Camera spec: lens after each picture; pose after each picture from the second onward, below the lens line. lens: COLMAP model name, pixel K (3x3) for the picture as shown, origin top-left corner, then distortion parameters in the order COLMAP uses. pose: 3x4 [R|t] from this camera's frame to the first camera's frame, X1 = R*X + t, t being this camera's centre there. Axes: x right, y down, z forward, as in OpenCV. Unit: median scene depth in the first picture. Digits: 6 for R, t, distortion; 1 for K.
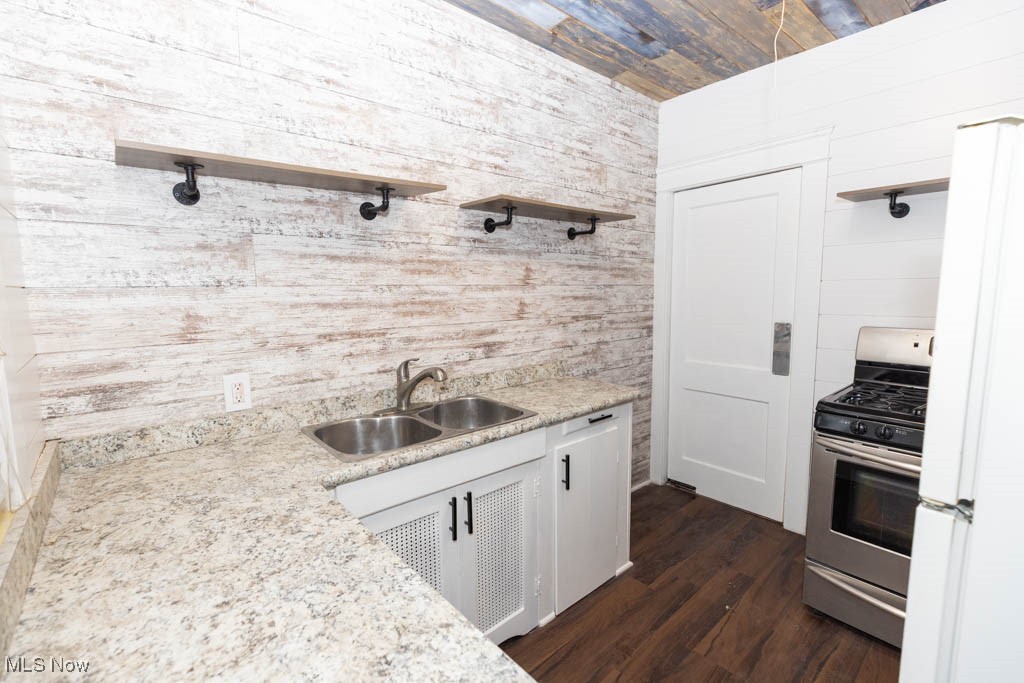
lens RADIAL K [[455.8, 0, 513.9], [0, 455.8, 338.2], [0, 0, 1]] dist [-0.000585, -0.000178]
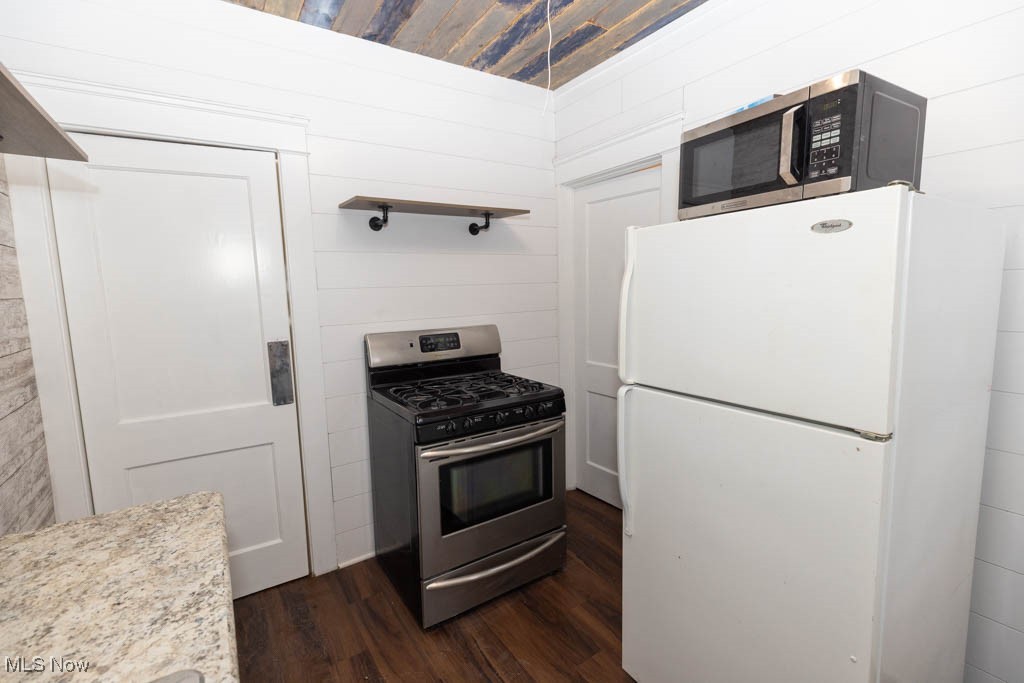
lens RADIAL K [[455.8, 0, 513.9], [0, 455.8, 338.2], [0, 0, 1]] dist [-0.000585, -0.000178]
pose [[0.124014, -0.099961, 0.987233, -0.162207], [0.131137, 0.987837, 0.083549, -0.051212], [-0.983577, 0.119102, 0.135614, 0.469188]]
